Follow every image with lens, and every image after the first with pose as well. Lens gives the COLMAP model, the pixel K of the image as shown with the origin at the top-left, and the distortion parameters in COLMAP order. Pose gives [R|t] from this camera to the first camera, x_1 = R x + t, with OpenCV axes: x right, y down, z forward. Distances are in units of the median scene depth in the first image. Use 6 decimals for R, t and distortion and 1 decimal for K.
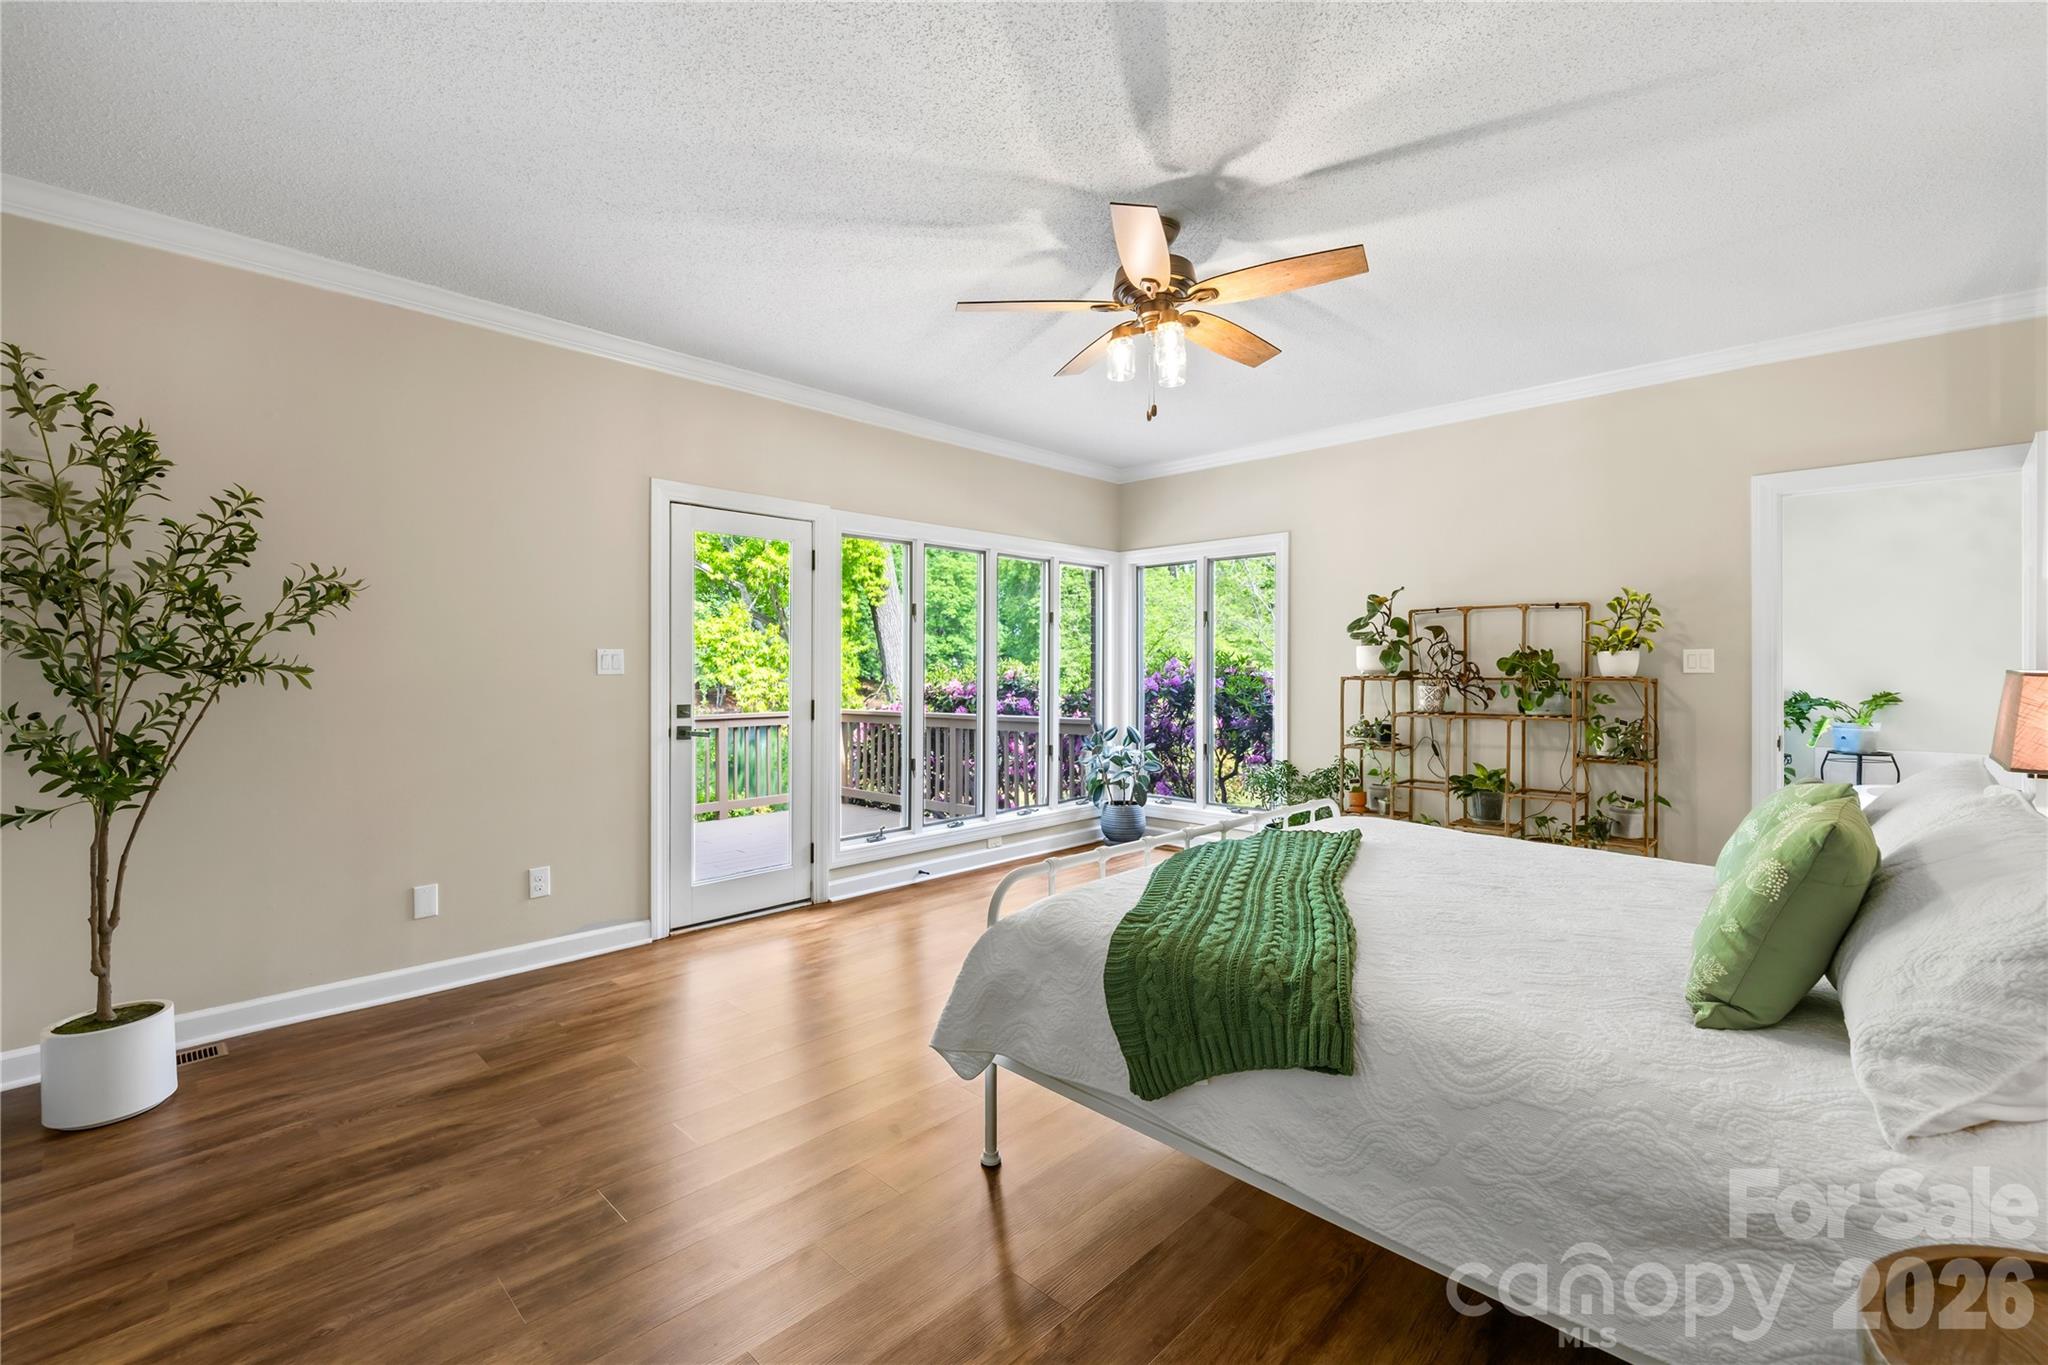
lens RADIAL K [[861.5, 0, 1020.5], [0, 861.5, 676.3], [0, 0, 1]] dist [0.003882, 0.000168]
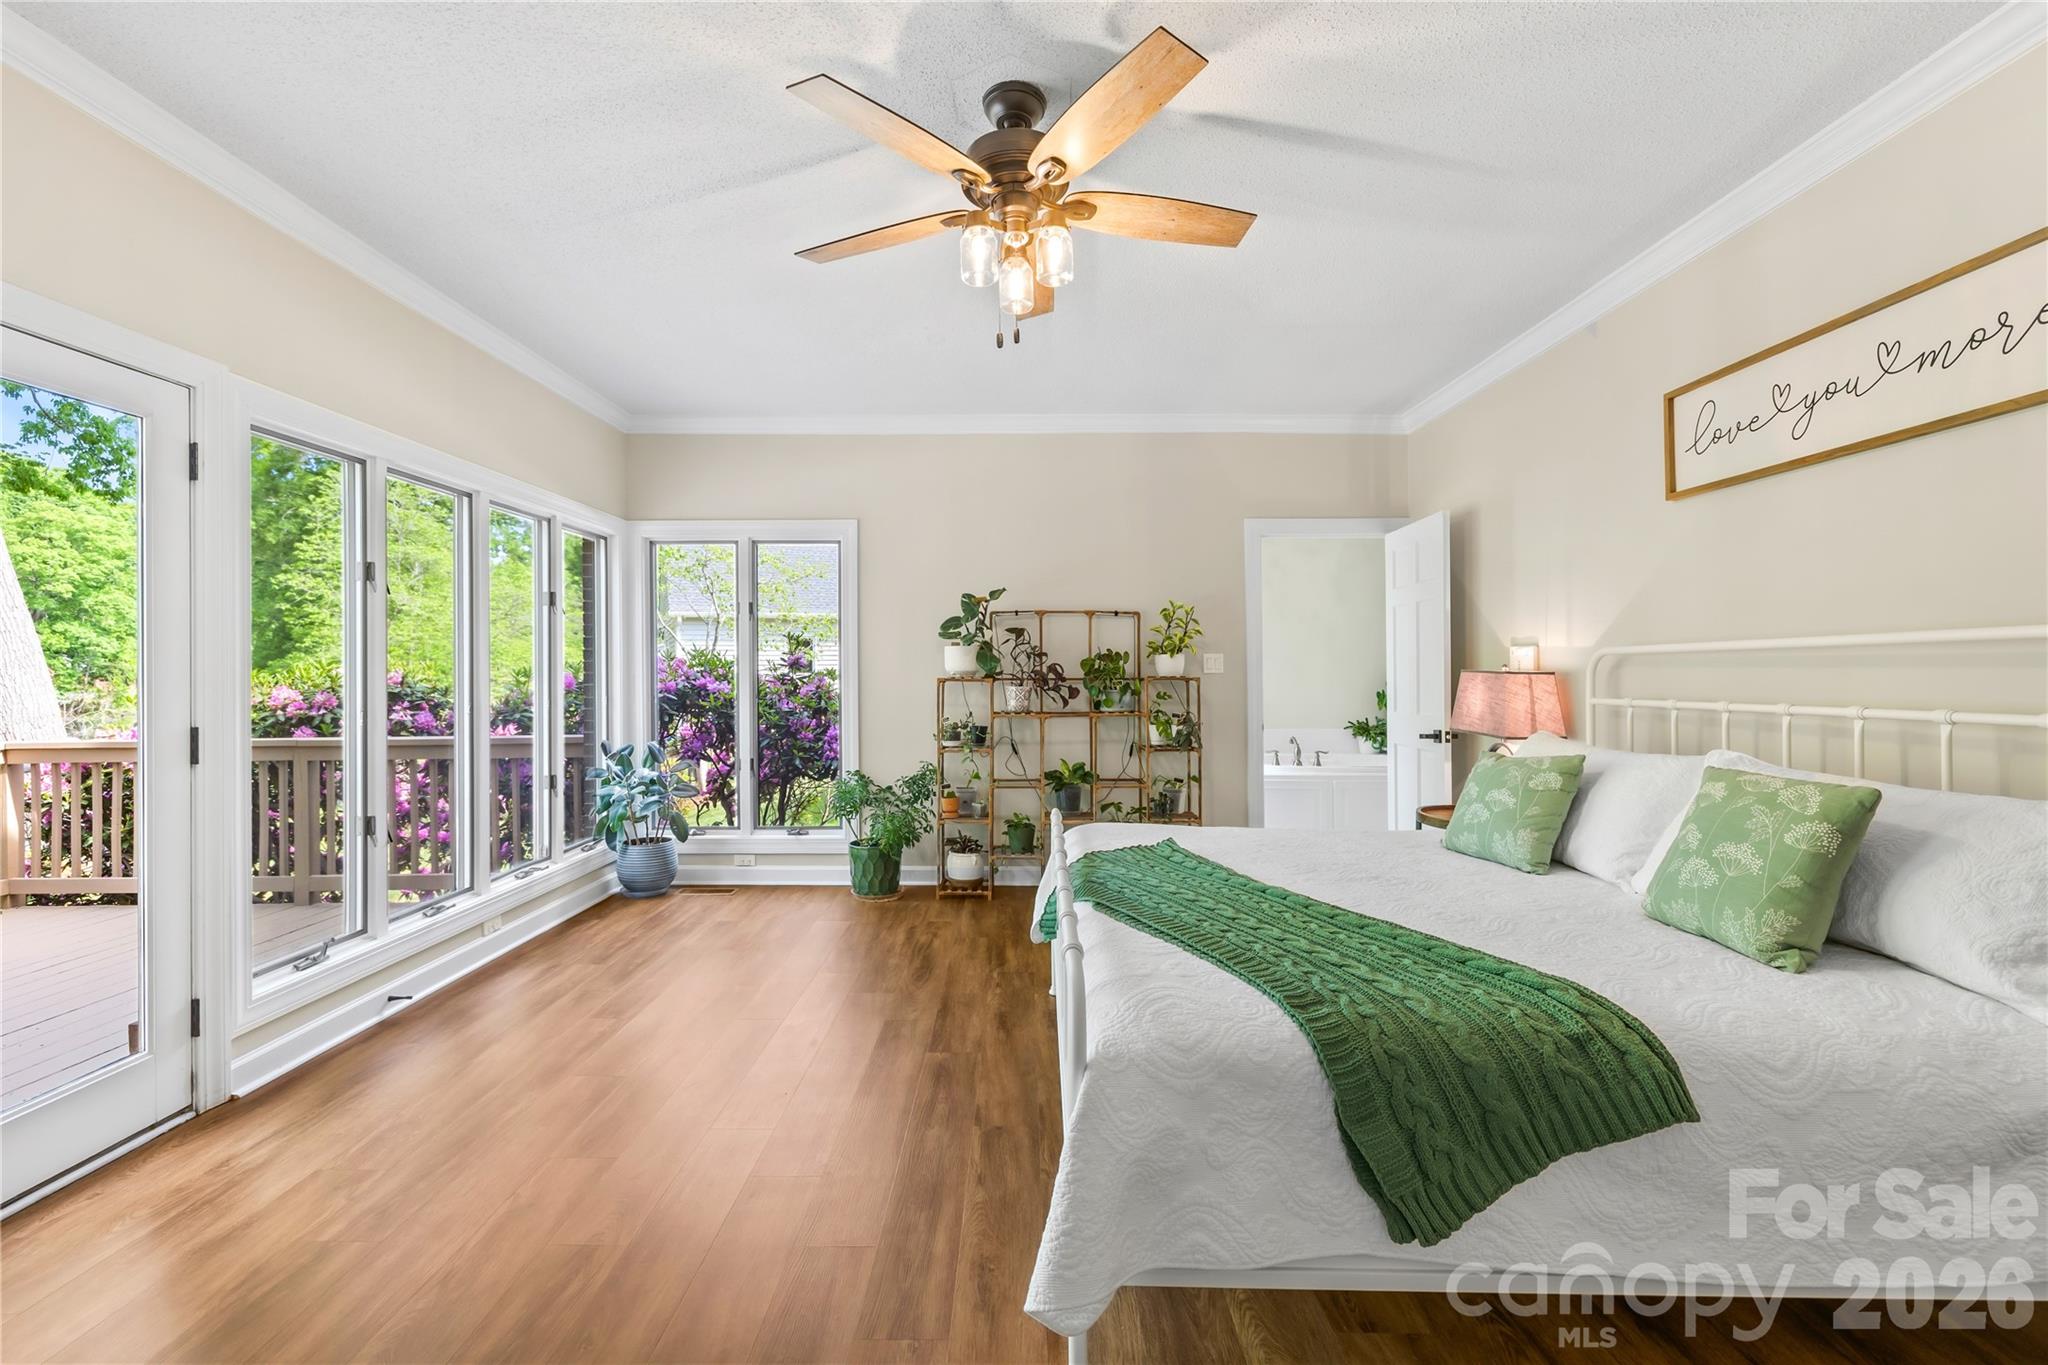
lens RADIAL K [[859.7, 0, 1007.0], [0, 859.7, 675.8], [0, 0, 1]] dist [0.004137, -0.000121]
pose [[0.727209, -0.002374, 0.686412, -0.208587], [0.005890, 0.999979, -0.002782, 0.001290], [-0.686391, 0.006067, 0.727207, 0.238620]]
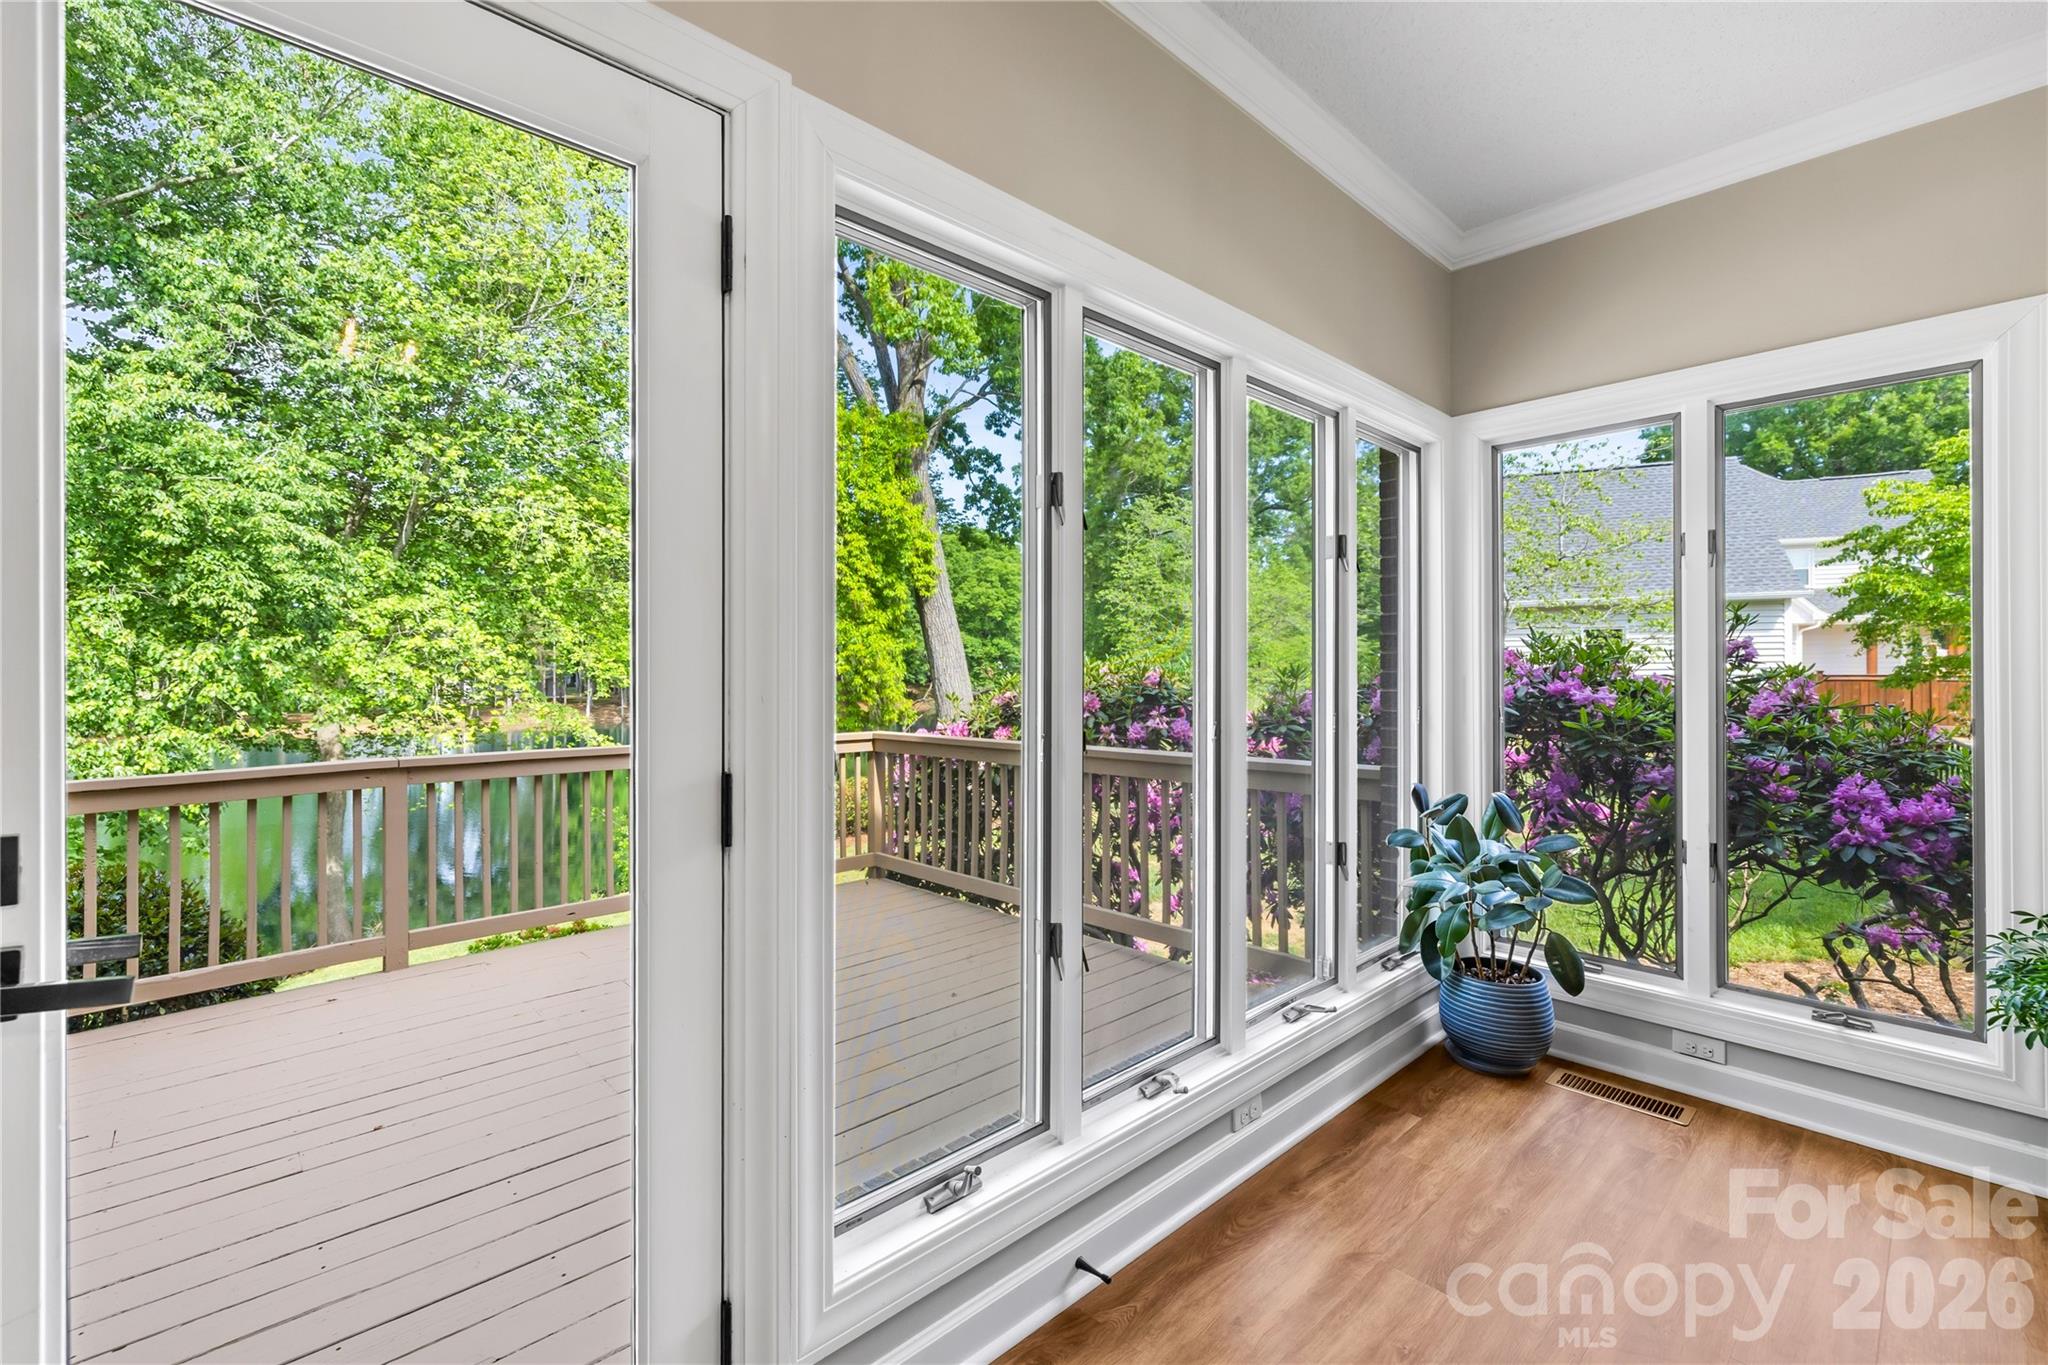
lens RADIAL K [[859.7, 0, 1007.0], [0, 859.7, 675.8], [0, 0, 1]] dist [0.004137, -0.000121]
pose [[0.997824, 0.002240, -0.065896, -0.117954], [-0.002534, 0.999987, -0.004382, -0.001221], [0.065885, 0.004539, 0.997817, 0.630798]]
